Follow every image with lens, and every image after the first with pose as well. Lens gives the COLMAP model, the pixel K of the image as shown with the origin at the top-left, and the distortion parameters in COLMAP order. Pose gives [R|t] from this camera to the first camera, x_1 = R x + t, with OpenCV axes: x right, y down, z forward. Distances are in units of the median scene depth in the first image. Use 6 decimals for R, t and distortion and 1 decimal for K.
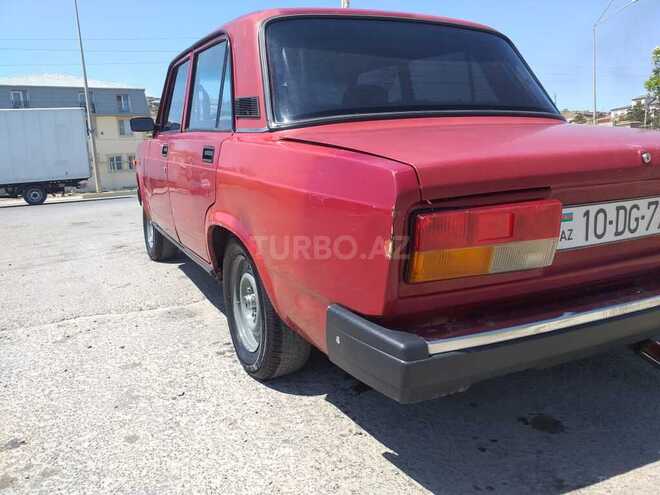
lens RADIAL K [[518.7, 0, 330.0], [0, 518.7, 247.5], [0, 0, 1]] dist [0.024172, -0.011089]
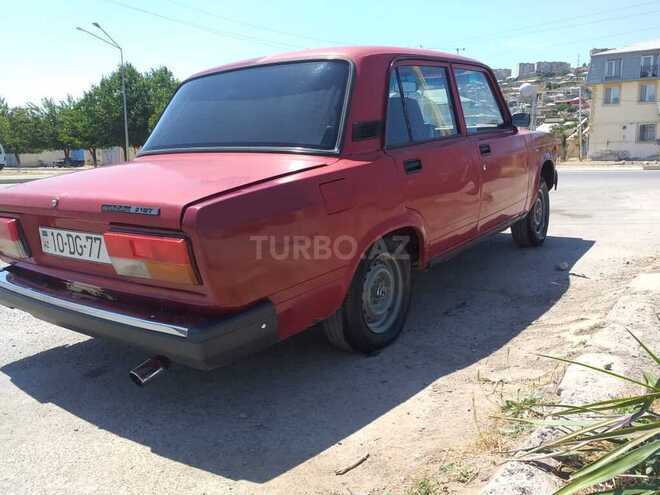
lens RADIAL K [[518.7, 0, 330.0], [0, 518.7, 247.5], [0, 0, 1]] dist [0.024172, -0.011089]
pose [[0.482745, 0.199495, -0.852736, 2.120616], [-0.144364, 0.978516, 0.147194, -0.356151], [0.863780, 0.052048, 0.501173, 0.892200]]
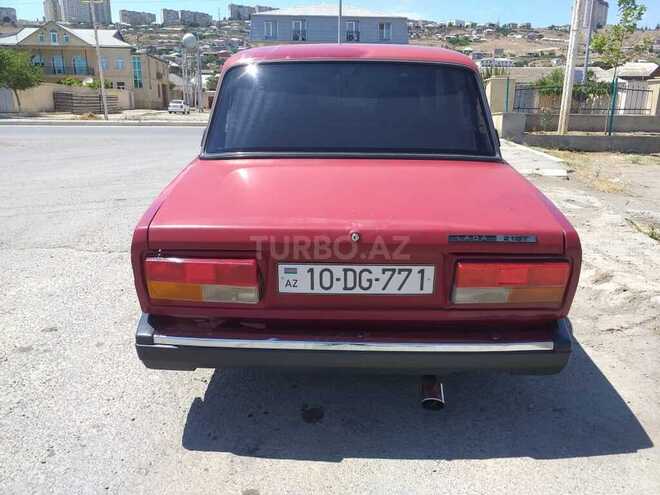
lens RADIAL K [[518.7, 0, 330.0], [0, 518.7, 247.5], [0, 0, 1]] dist [0.024172, -0.011089]
pose [[0.890952, 0.180022, -0.416888, 1.021854], [-0.126738, 0.980159, 0.152399, -0.312510], [0.436052, -0.082944, 0.896091, -0.144812]]
